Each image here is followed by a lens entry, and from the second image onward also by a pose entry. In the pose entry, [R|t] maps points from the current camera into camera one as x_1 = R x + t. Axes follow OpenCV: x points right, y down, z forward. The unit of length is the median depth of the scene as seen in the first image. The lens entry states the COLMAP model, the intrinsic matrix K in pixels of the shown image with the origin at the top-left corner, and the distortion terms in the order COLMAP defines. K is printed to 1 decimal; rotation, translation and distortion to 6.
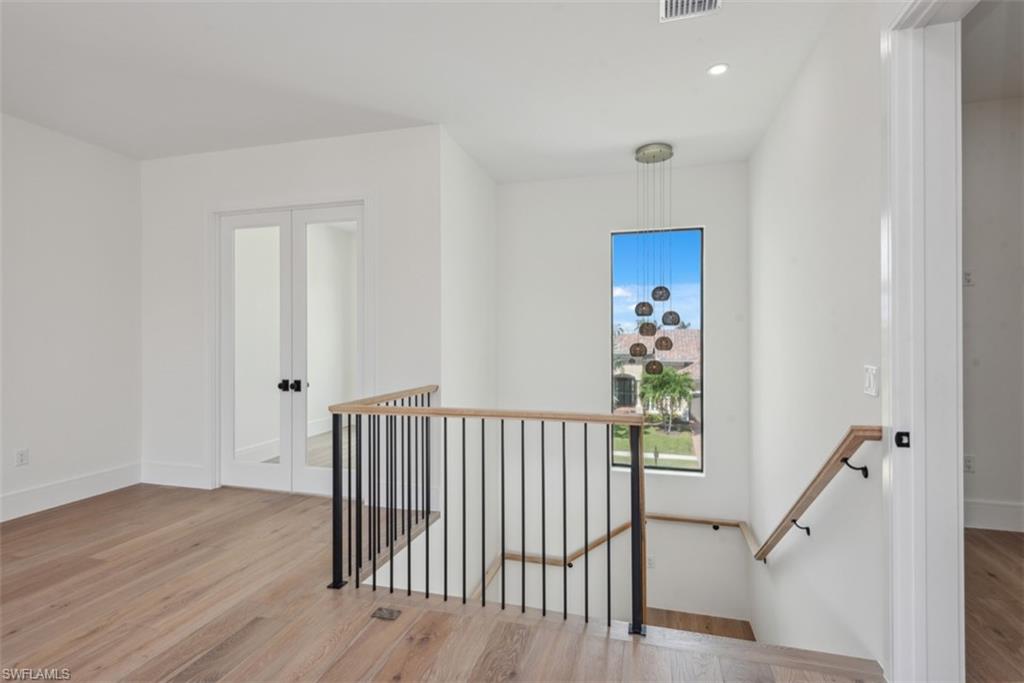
lens RADIAL K [[508.1, 0, 509.3], [0, 508.1, 341.4], [0, 0, 1]] dist [0.002687, 0.000211]
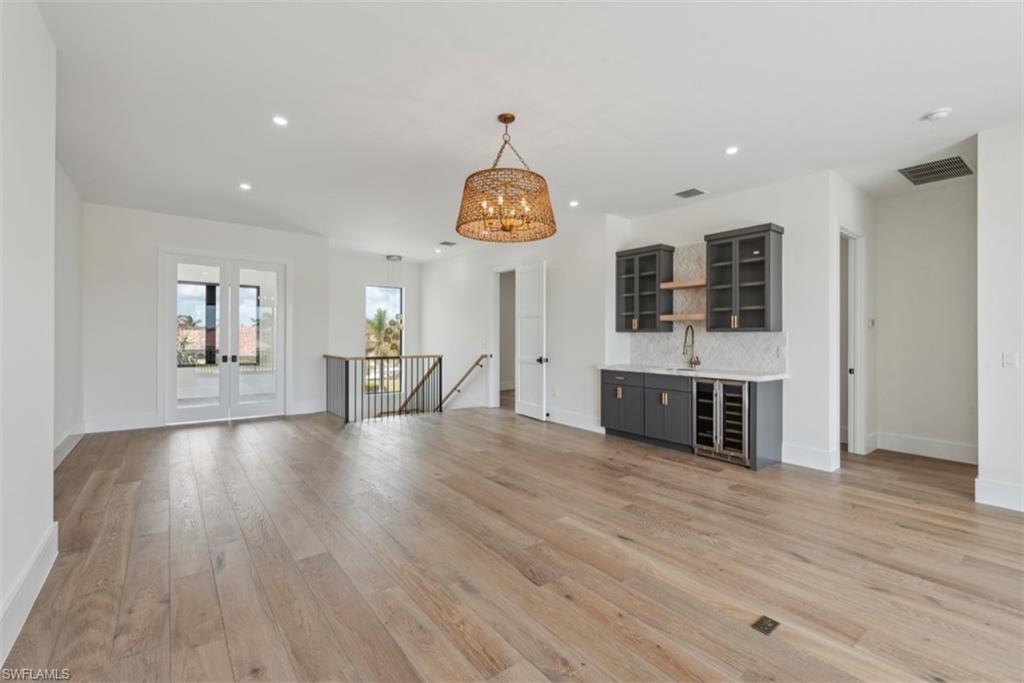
lens RADIAL K [[452.1, 0, 506.4], [0, 452.1, 339.6], [0, 0, 1]] dist [0.016895, -0.002379]
pose [[0.584778, -0.005697, 0.811174, -1.652132], [0.003200, 0.999984, 0.004716, 0.016433], [-0.811187, -0.000162, 0.584786, -1.006990]]
